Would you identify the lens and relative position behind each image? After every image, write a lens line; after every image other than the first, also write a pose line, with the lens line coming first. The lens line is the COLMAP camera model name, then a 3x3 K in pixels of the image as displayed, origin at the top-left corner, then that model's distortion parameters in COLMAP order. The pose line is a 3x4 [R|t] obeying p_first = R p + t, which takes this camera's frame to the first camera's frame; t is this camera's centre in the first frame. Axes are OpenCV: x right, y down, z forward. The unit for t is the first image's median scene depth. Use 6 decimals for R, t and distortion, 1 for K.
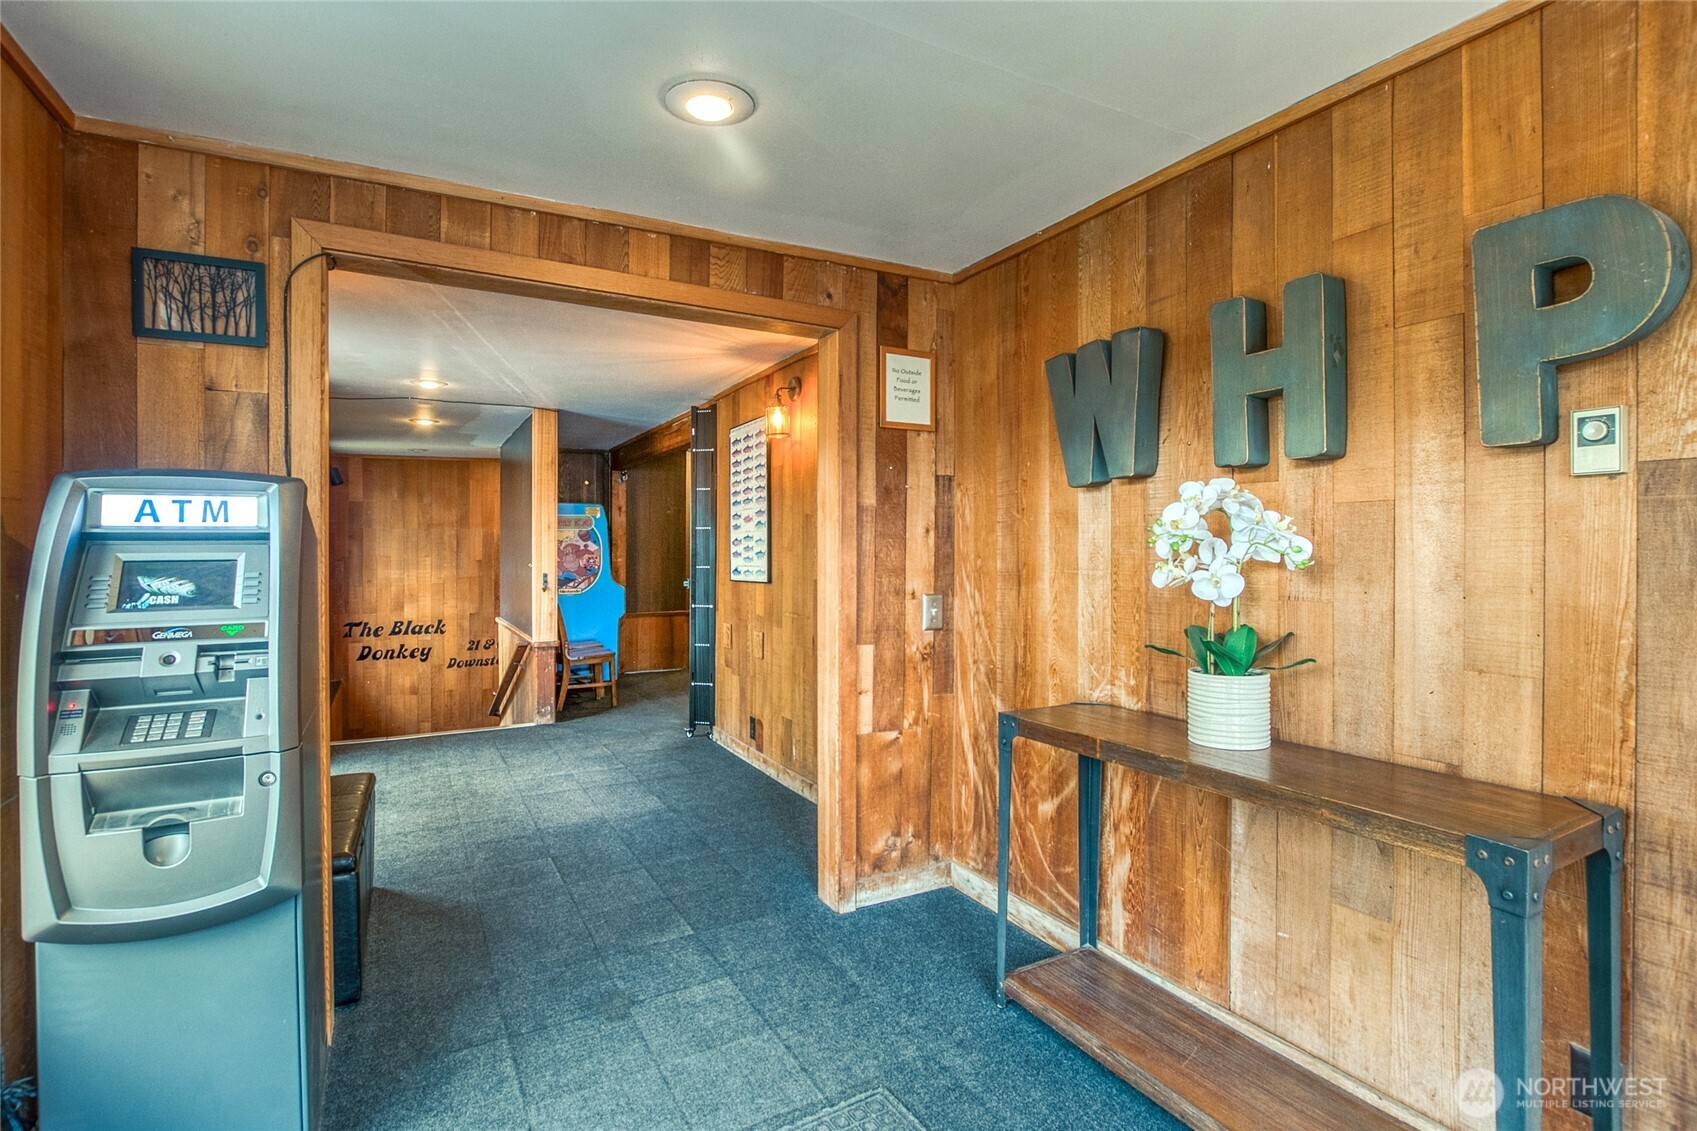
lens RADIAL K [[770.6, 0, 843.1], [0, 770.6, 554.0], [0, 0, 1]] dist [0.000924, 0.001016]
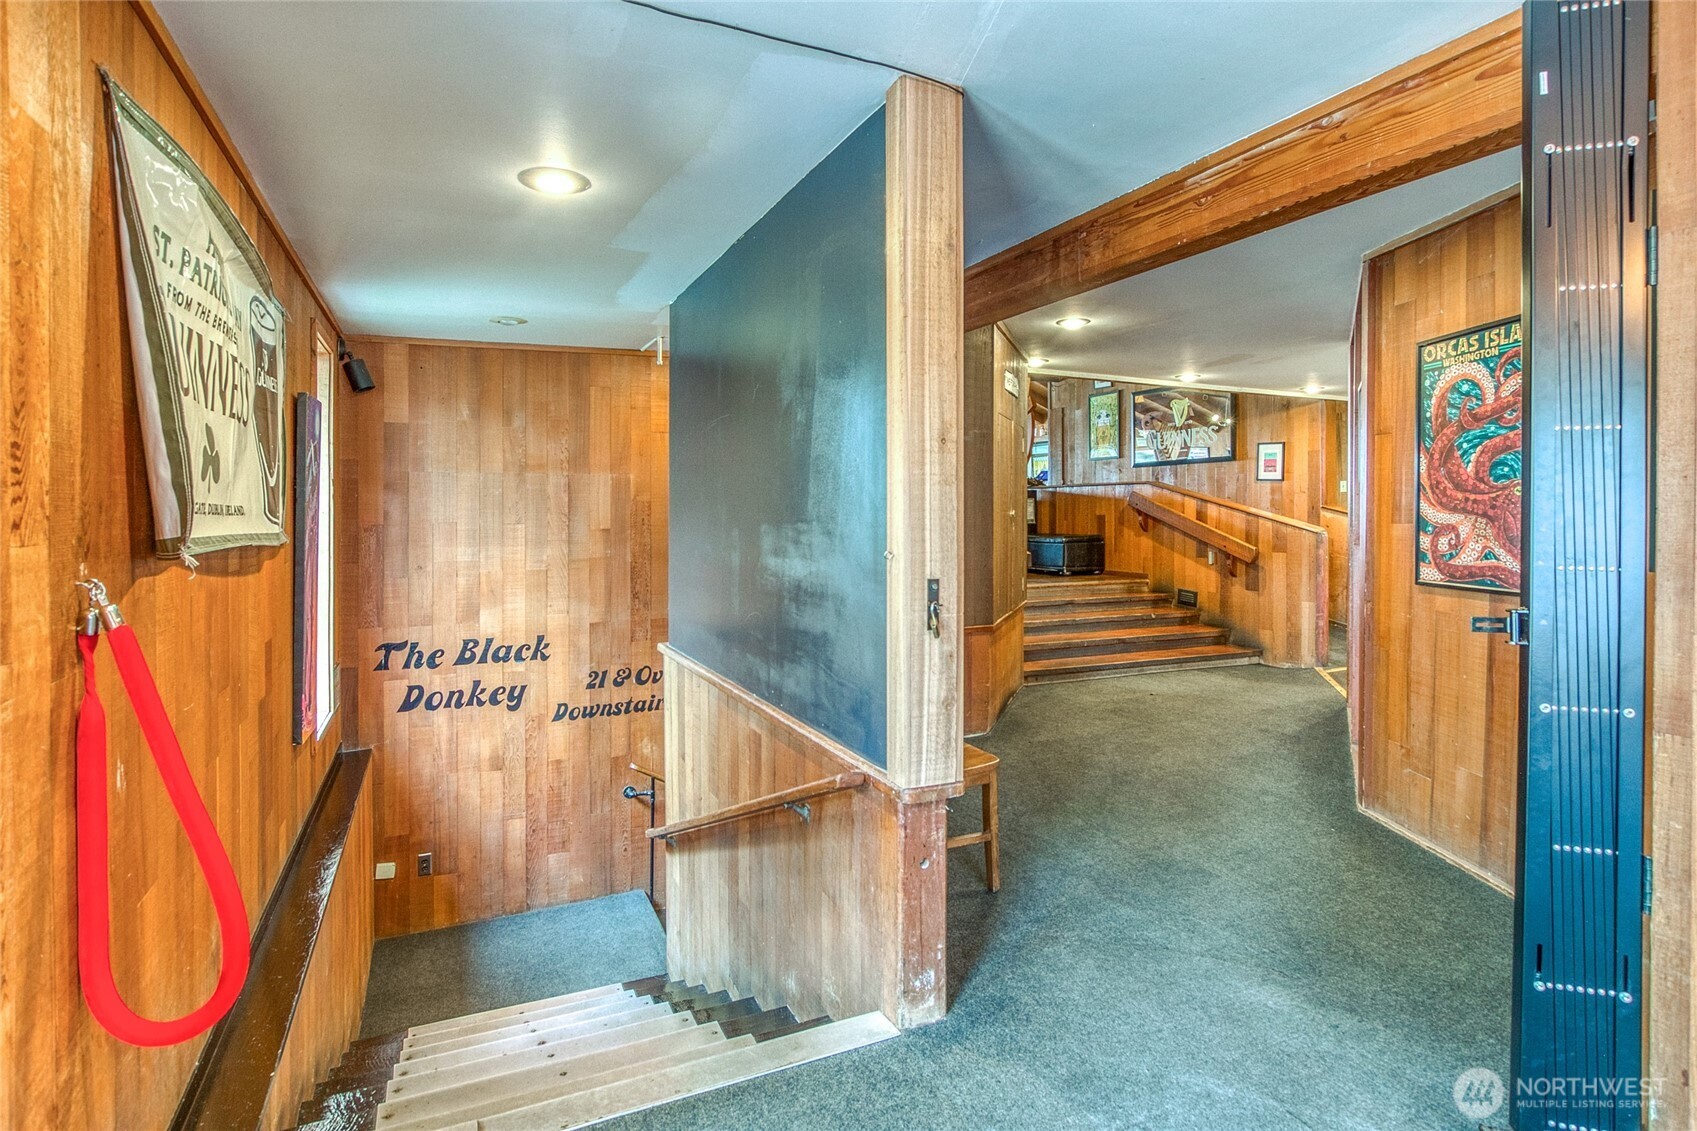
lens RADIAL K [[857.3, 0, 861.1], [0, 857.3, 516.8], [0, 0, 1]] dist [-0.003786, -0.000147]
pose [[0.997292, -0.000366, -0.073541, -0.249360], [0.000364, 1.000000, -0.000036, -0.000961], [0.073541, 0.000009, 0.997292, 0.403562]]
